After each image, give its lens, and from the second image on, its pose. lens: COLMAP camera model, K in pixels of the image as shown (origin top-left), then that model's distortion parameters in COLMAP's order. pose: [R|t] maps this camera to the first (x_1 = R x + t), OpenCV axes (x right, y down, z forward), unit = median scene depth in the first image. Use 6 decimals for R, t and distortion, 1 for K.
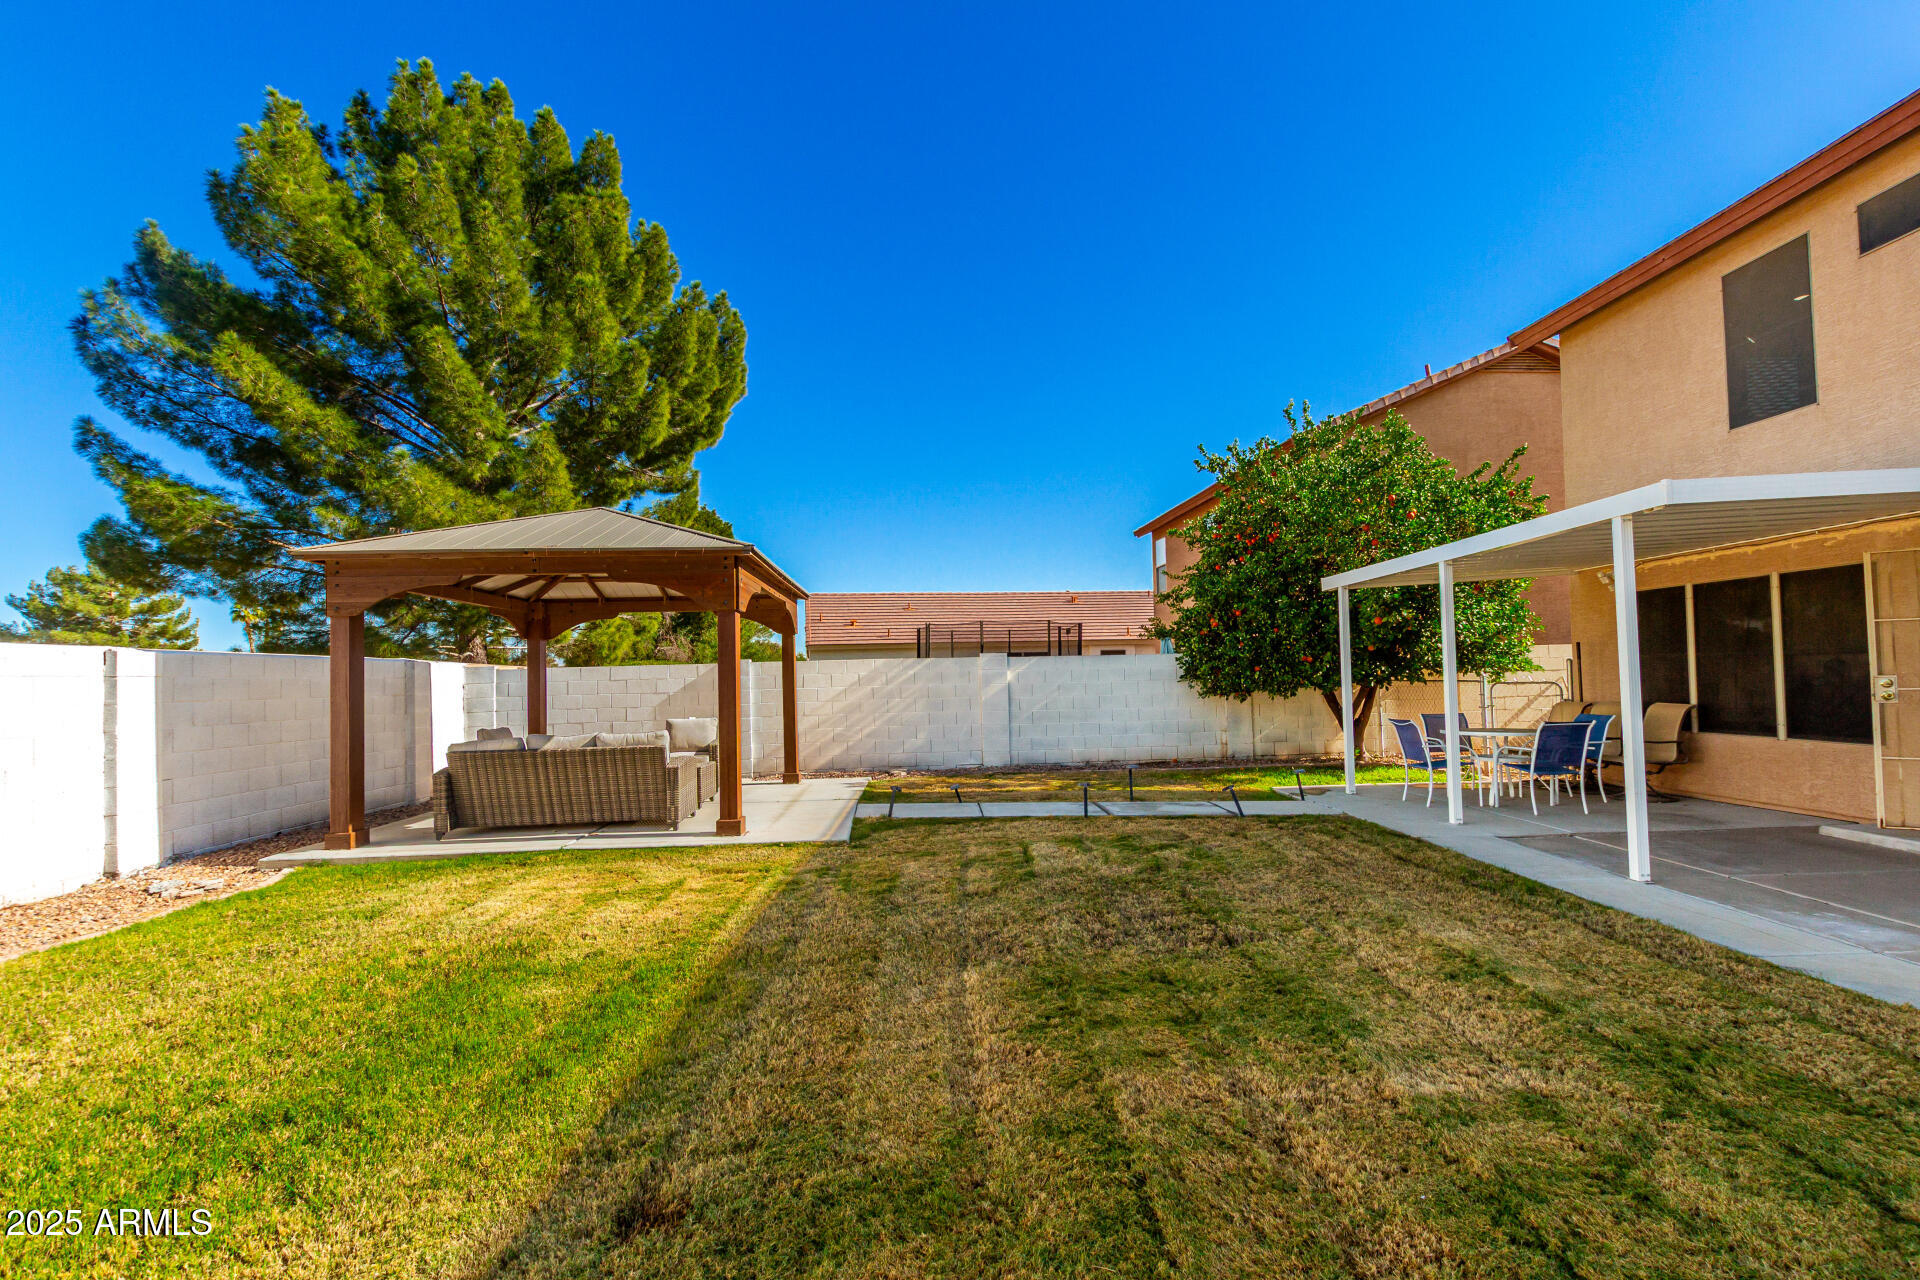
lens RADIAL K [[866.6, 0, 960.0], [0, 866.6, 640.0], [0, 0, 1]] dist [-0.002894, -0.000681]
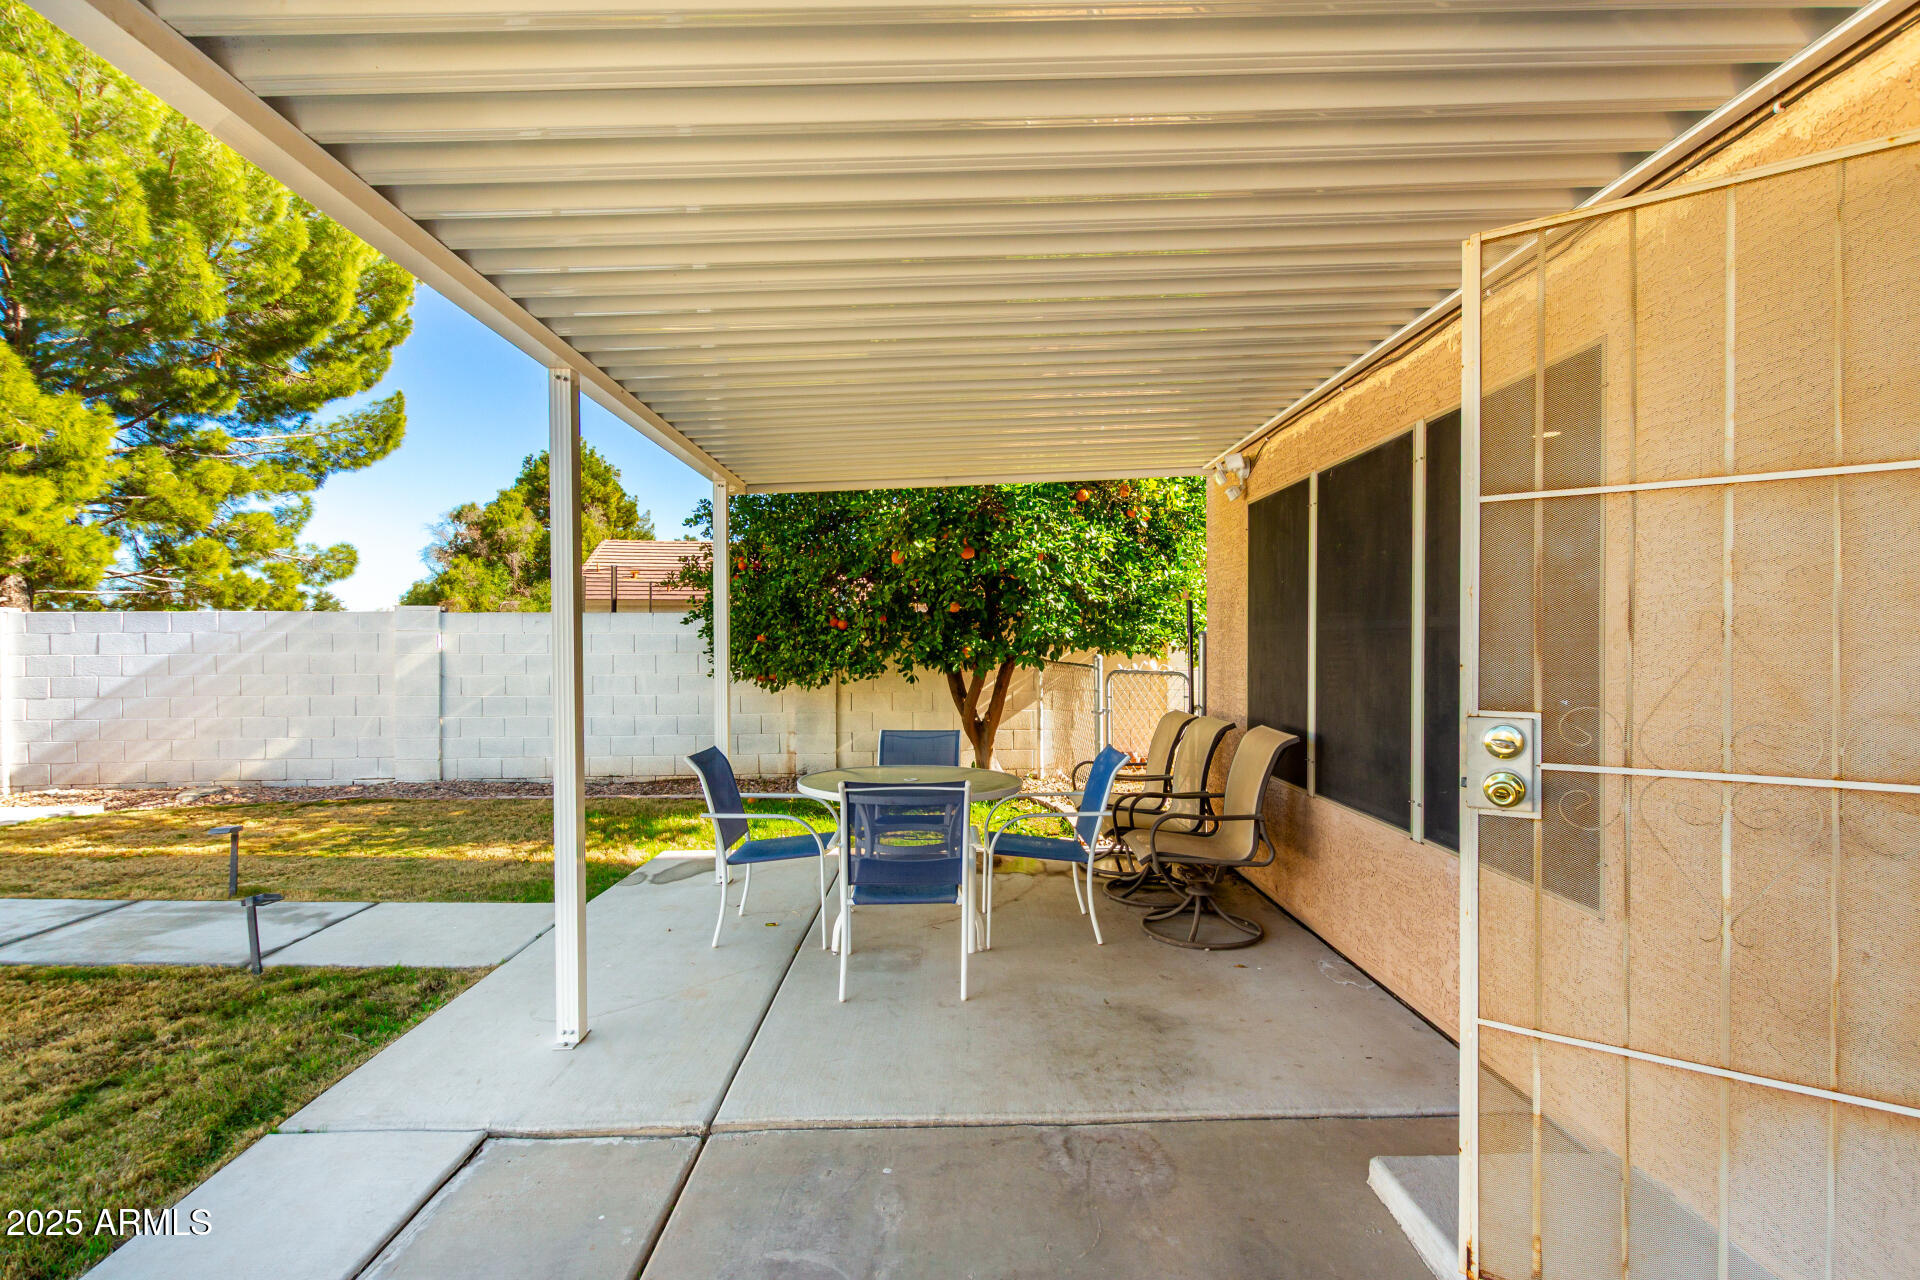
lens RADIAL K [[866.6, 0, 960.0], [0, 866.6, 640.0], [0, 0, 1]] dist [-0.002894, -0.000681]
pose [[0.999767, 0.021561, -0.000412, 0.669067], [-0.021530, 0.999050, 0.037883, 0.011228], [0.001229, -0.037865, 0.999282, 0.548087]]
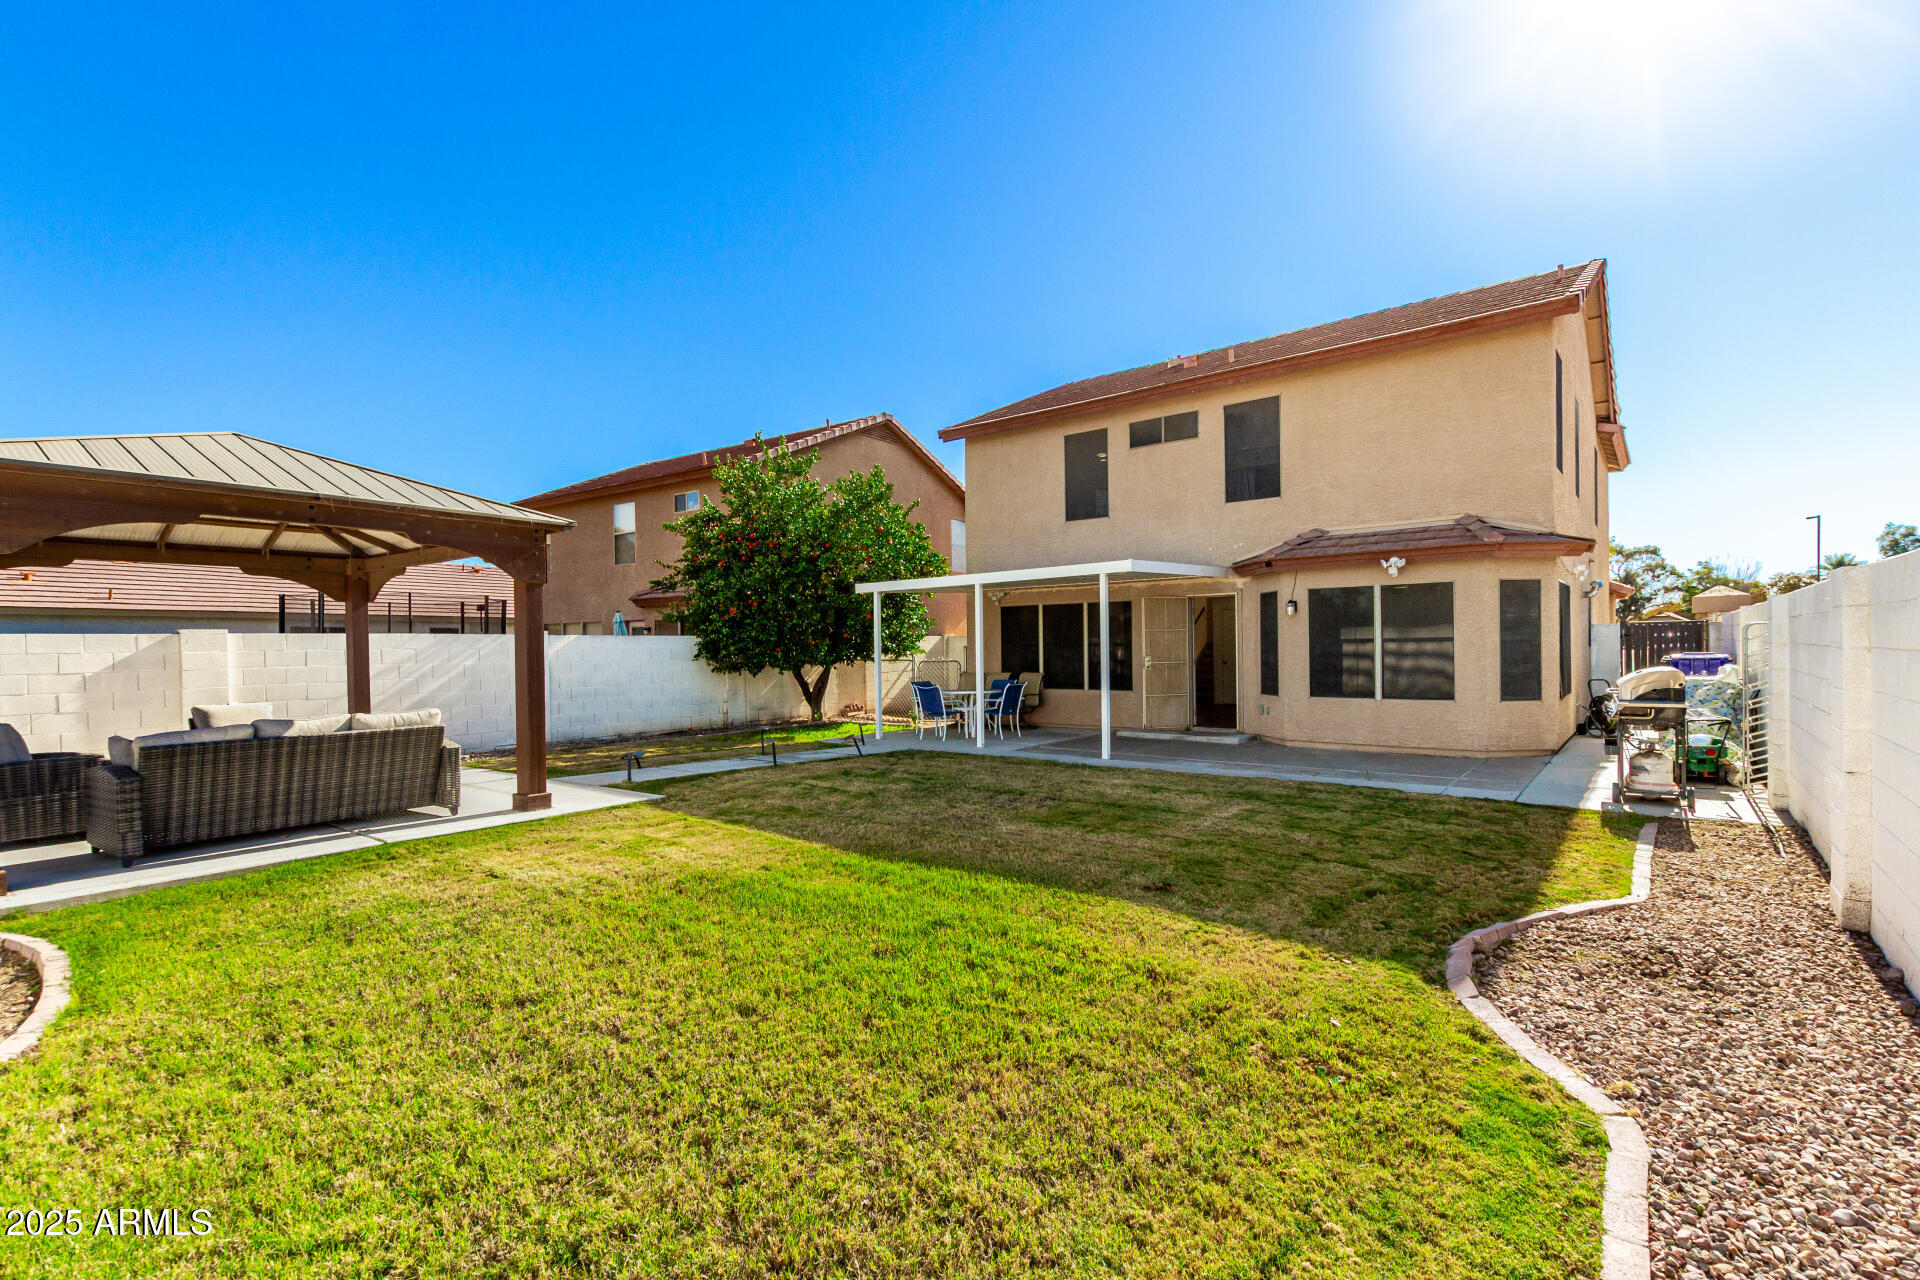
lens RADIAL K [[866.6, 0, 960.0], [0, 866.6, 640.0], [0, 0, 1]] dist [-0.002894, -0.000681]
pose [[0.643185, 0.021747, 0.765402, -0.619151], [-0.036731, 0.999322, 0.002472, 0.008539], [-0.764829, -0.029704, 0.643548, -0.008465]]
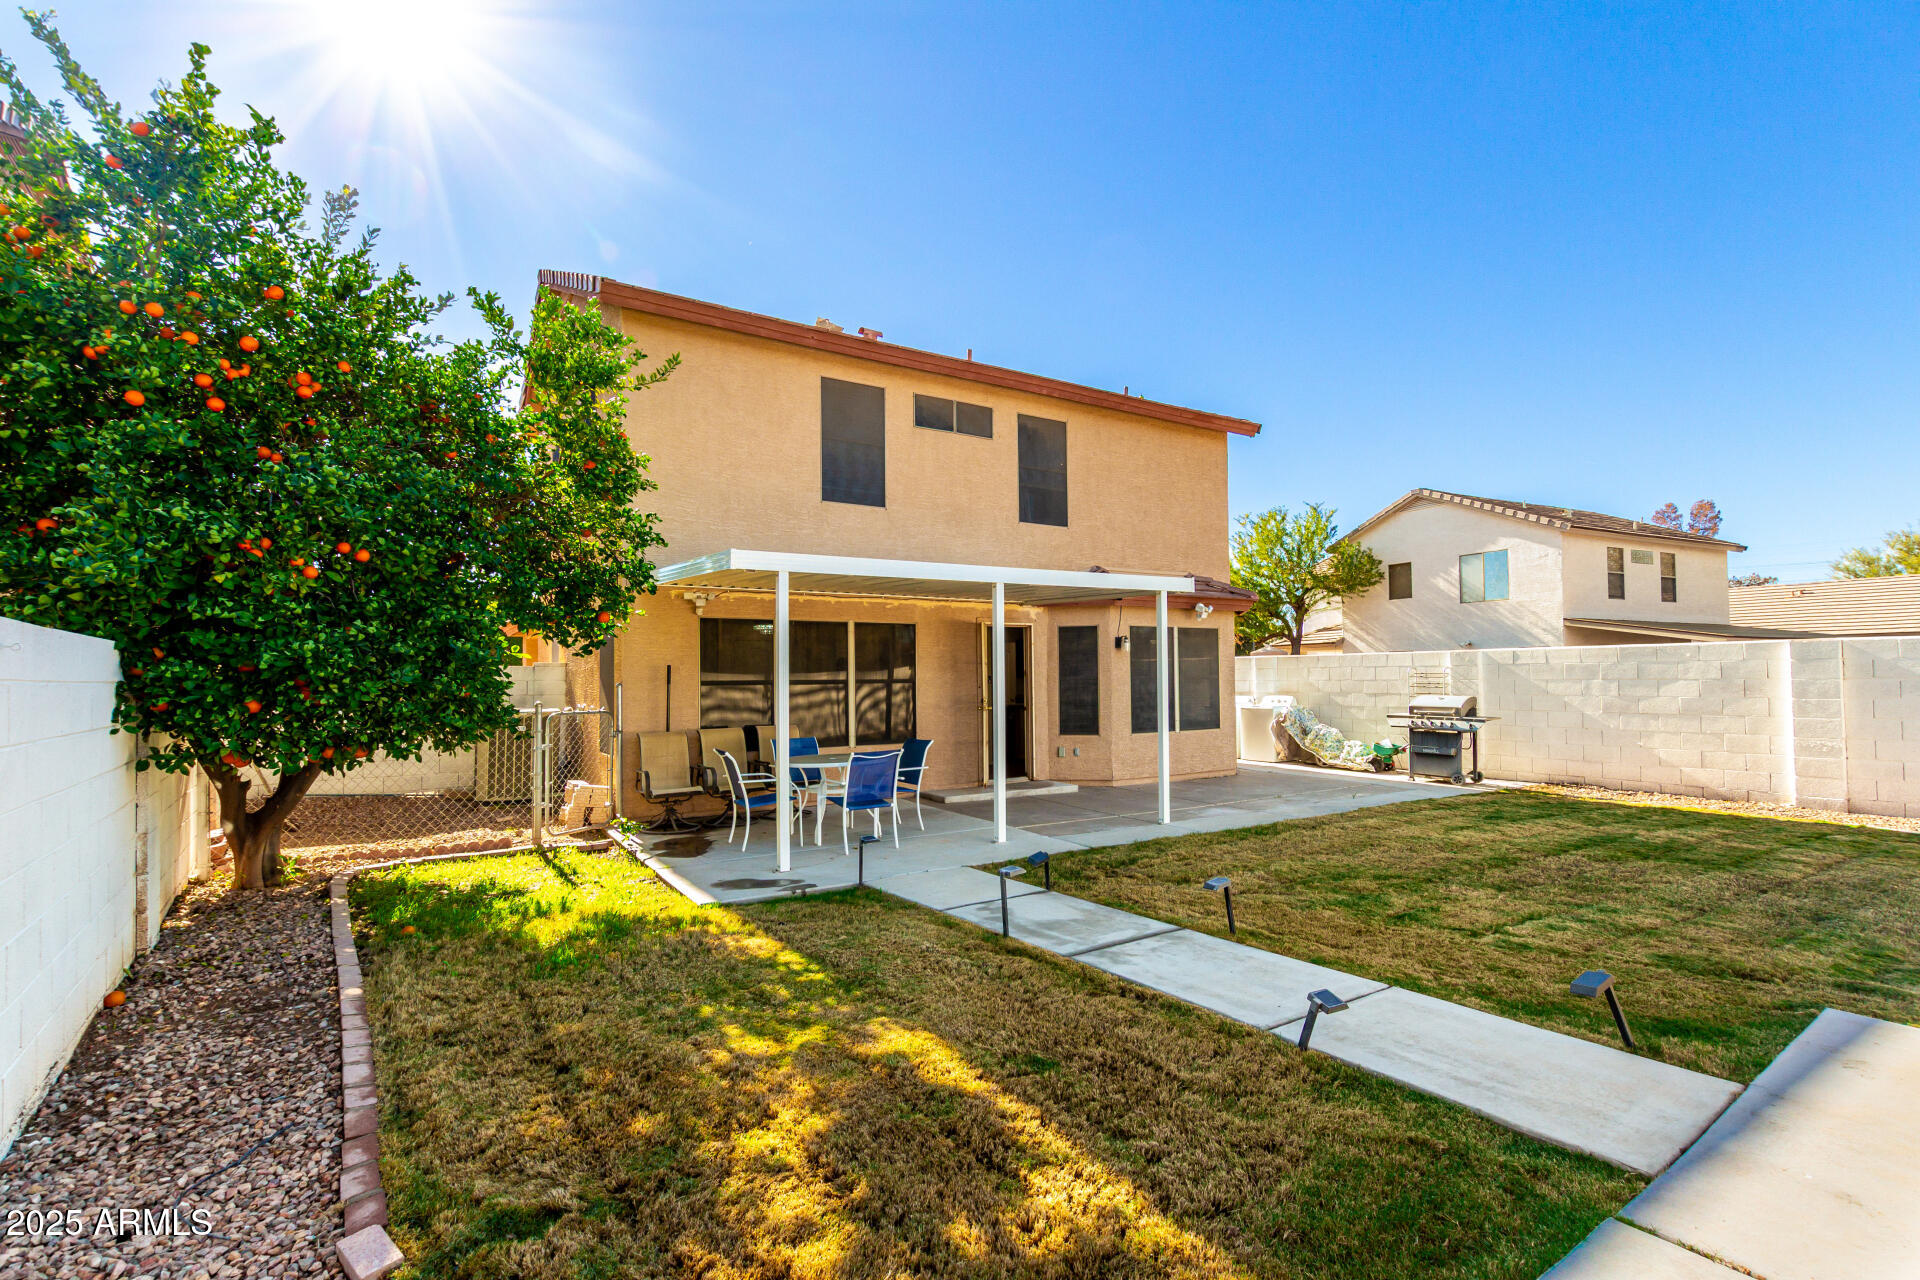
lens RADIAL K [[909.6, 0, 954.8], [0, 909.6, 663.9], [0, 0, 1]] dist [-0.000837, -0.000154]
pose [[-0.527648, 0.041291, 0.848459, -0.301442], [-0.018376, 0.998029, -0.059998, 0.064701], [-0.849264, -0.047249, -0.525849, 1.471303]]
